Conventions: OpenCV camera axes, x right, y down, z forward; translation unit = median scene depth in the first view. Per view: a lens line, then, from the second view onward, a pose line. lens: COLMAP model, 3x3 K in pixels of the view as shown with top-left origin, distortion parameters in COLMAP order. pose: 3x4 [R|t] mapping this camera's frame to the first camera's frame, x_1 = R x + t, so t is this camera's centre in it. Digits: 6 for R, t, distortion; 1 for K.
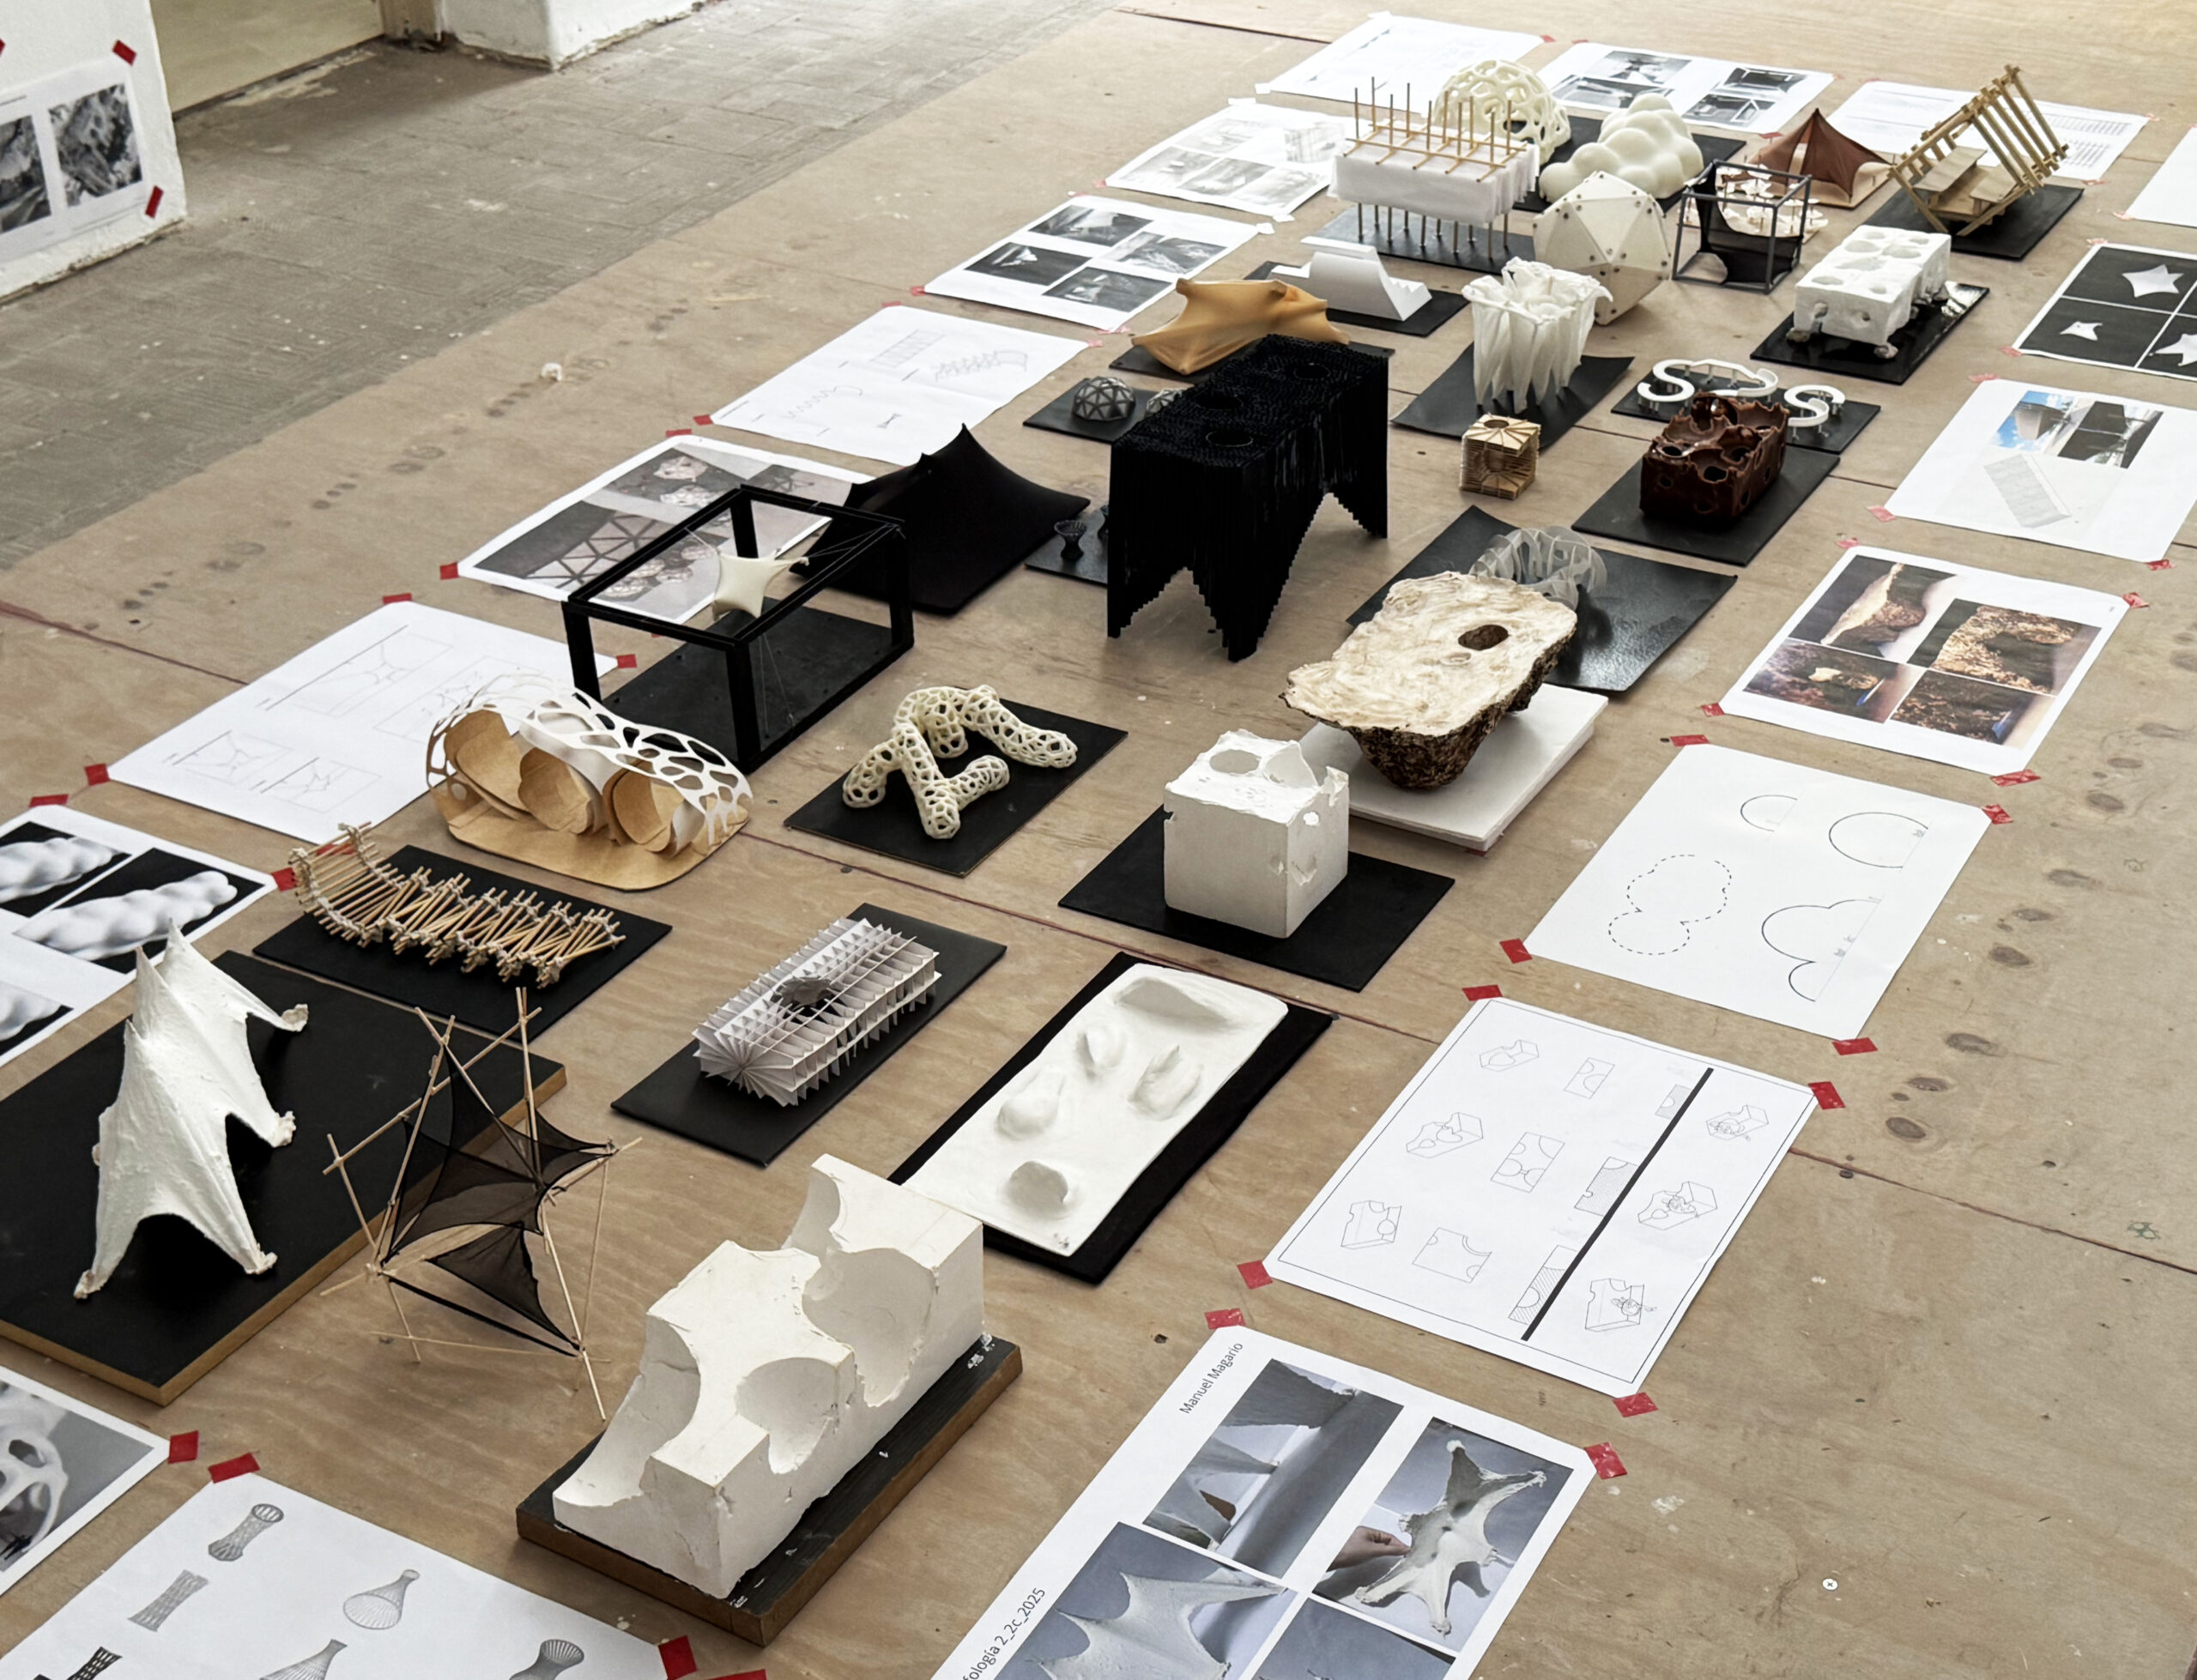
lens RADIAL K [[3031.3, 0, 1113.2], [0, 3031.3, 842.2], [0, 0, 1]] dist [0.131702, -0.051982]
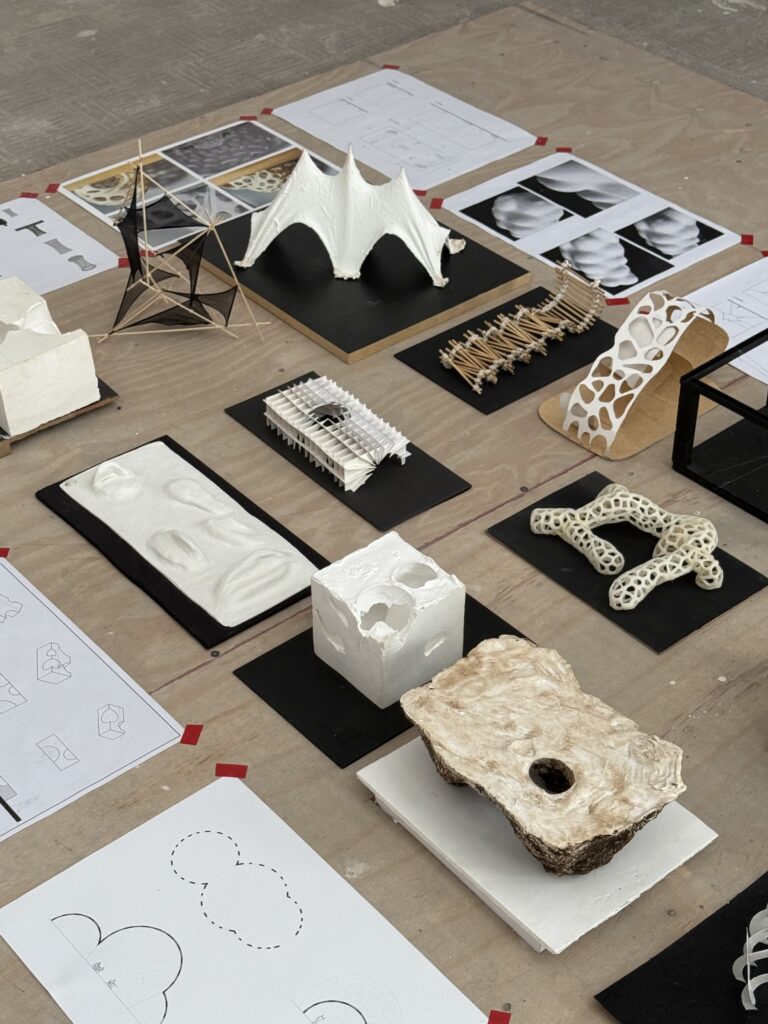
lens RADIAL K [[1691.9, 0, 384.0], [0, 1691.9, 512.0], [0, 0, 1]] dist [0.124172, 0.000376]
pose [[-0.343967, 0.591310, -0.729410, 0.519486], [-0.477151, 0.558967, 0.678147, -0.490609], [0.808711, 0.581299, 0.089877, 0.867367]]
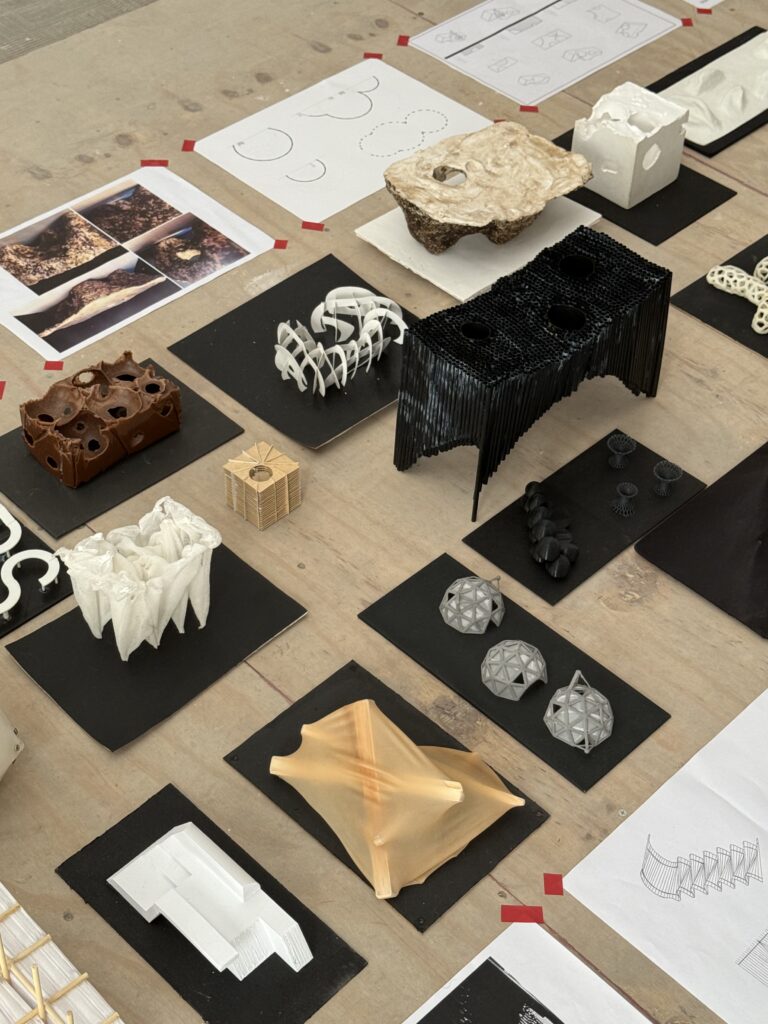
lens RADIAL K [[1637.4, 0, 384.0], [0, 1637.4, 512.0], [0, 0, 1]] dist [0.135899, -0.058084]
pose [[-0.963096, -0.192628, 0.187992, -0.035308], [0.134437, 0.260820, 0.955981, -0.836968], [-0.233181, 0.945974, -0.225298, 1.382027]]
